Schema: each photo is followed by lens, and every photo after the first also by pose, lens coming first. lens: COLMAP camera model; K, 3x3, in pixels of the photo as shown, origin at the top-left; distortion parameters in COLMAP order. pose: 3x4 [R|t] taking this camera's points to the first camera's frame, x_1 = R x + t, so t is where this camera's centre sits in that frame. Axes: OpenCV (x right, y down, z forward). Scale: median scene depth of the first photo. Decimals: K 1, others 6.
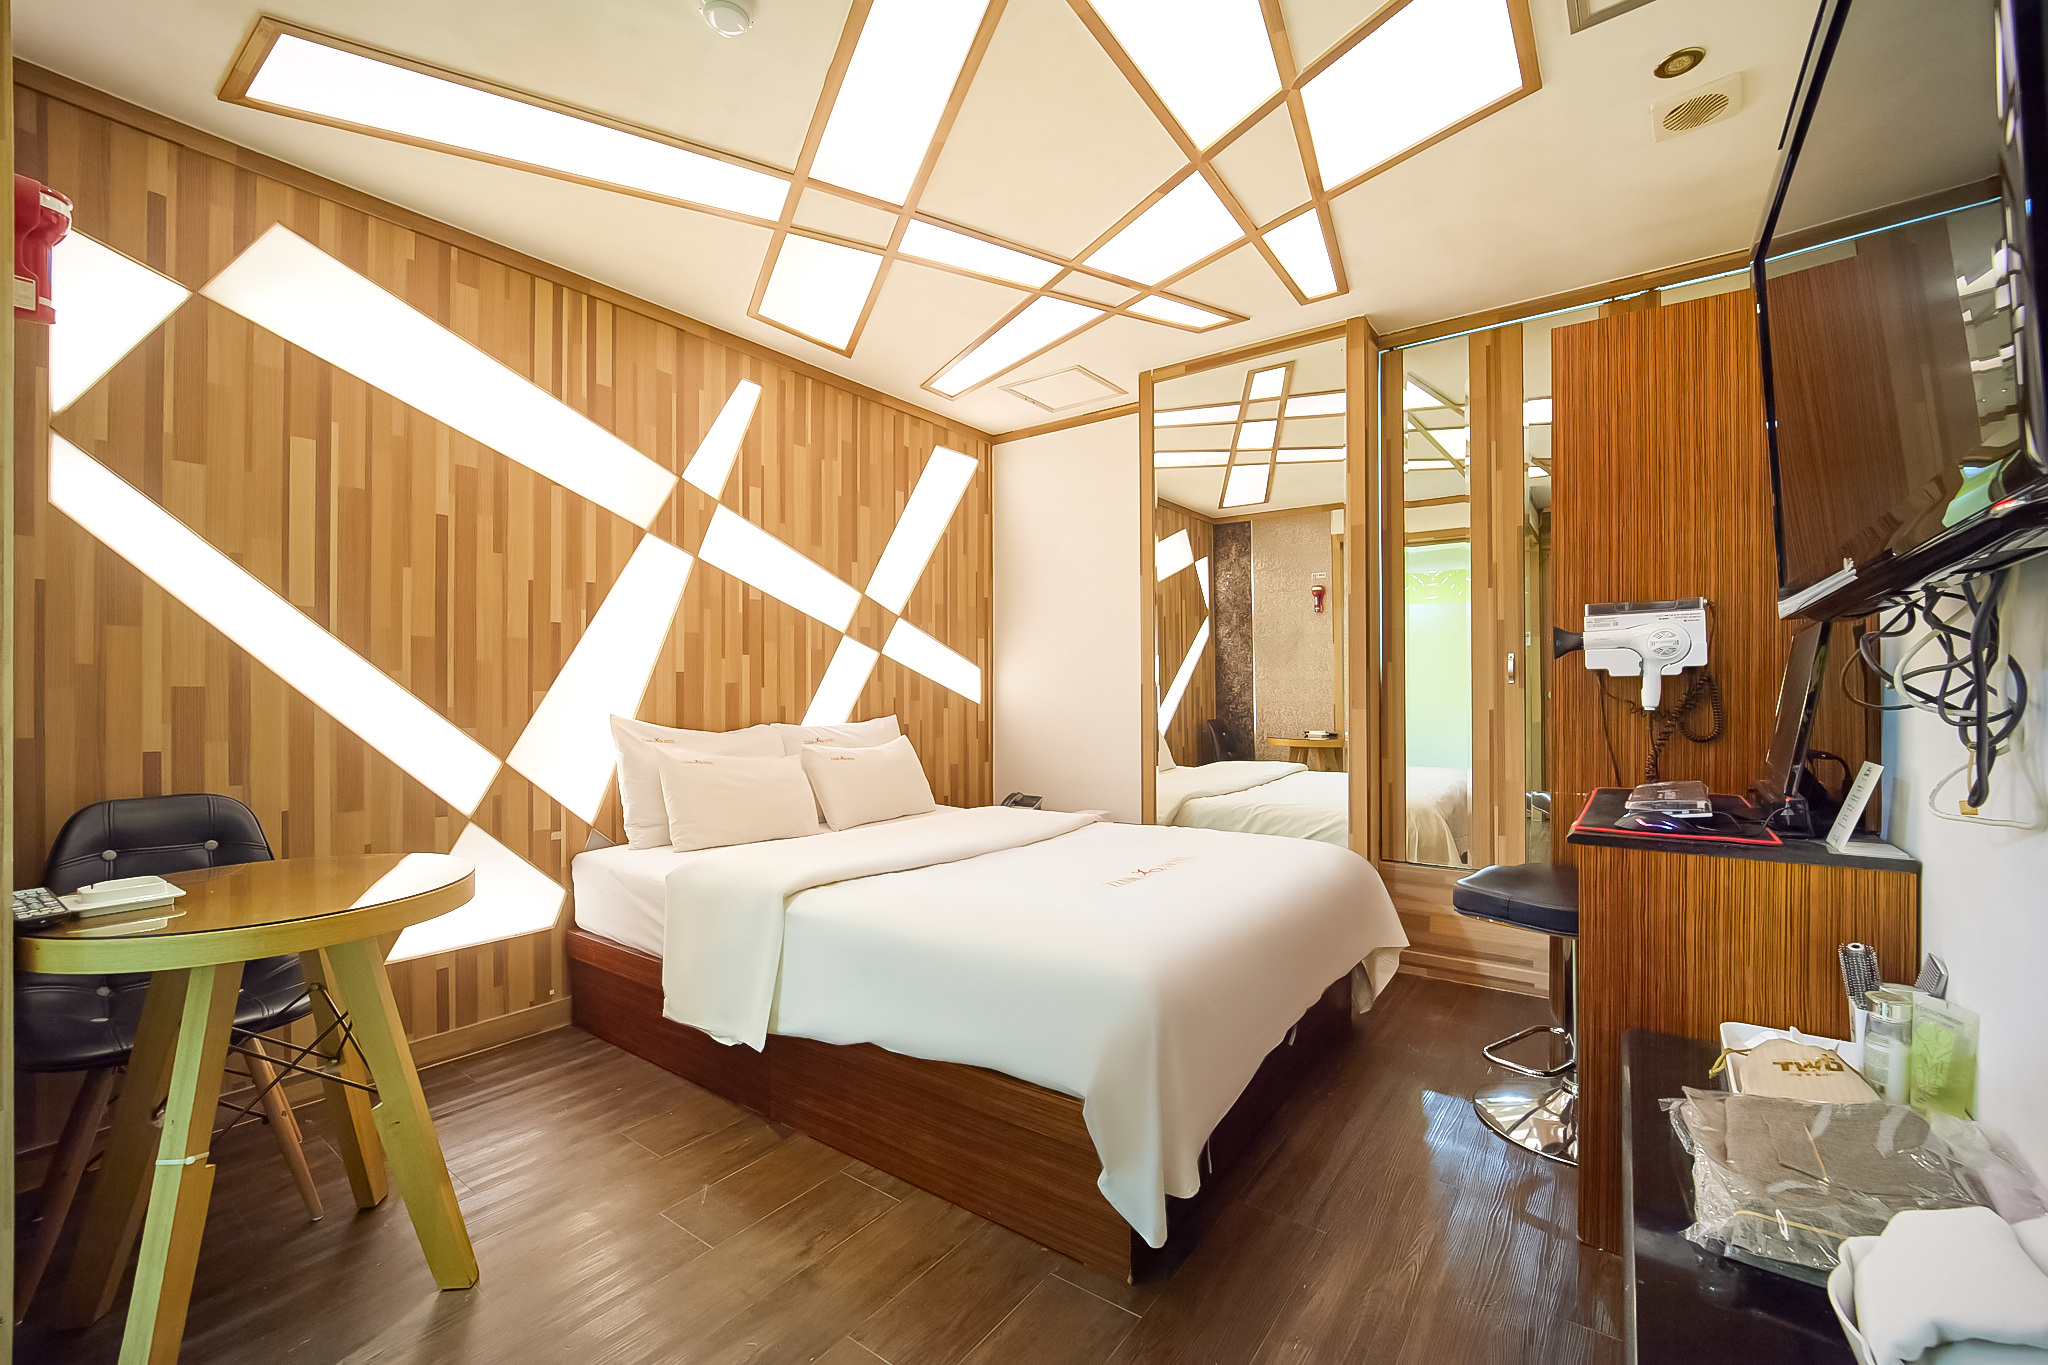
lens RADIAL K [[831.2, 0, 1024.0], [0, 831.2, 687.3], [0, 0, 1]] dist [-0.013124, -0.000606]
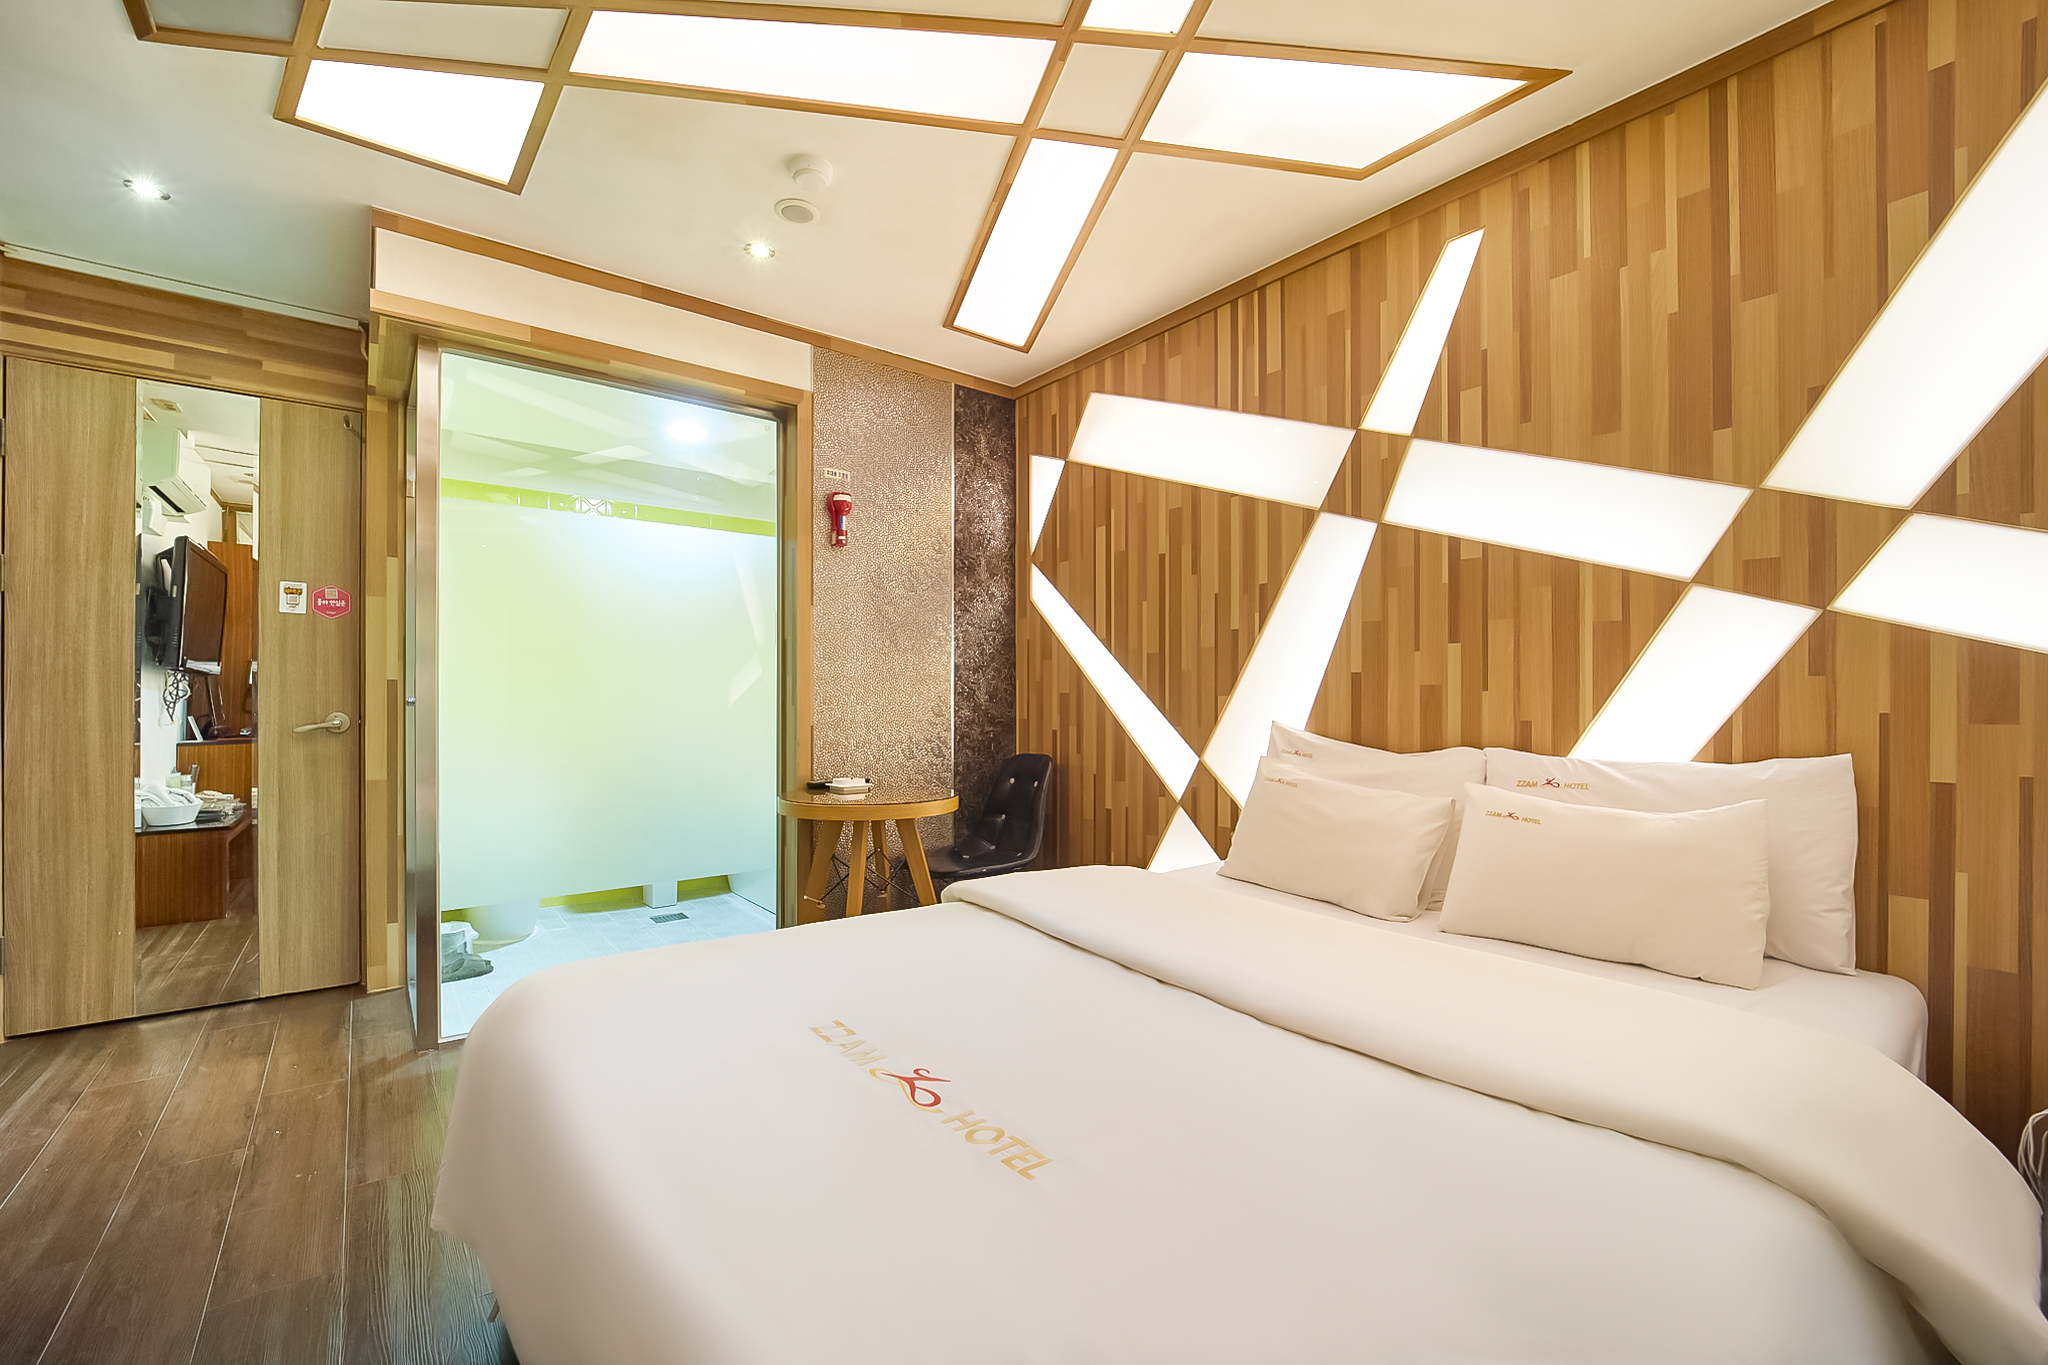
lens RADIAL K [[831.2, 0, 1024.0], [0, 831.2, 687.3], [0, 0, 1]] dist [-0.013124, -0.000606]
pose [[-0.264265, -0.002011, -0.964448, 0.442753], [0.009645, 0.999942, -0.004728, -0.003552], [0.964402, -0.010552, -0.264230, 0.899712]]
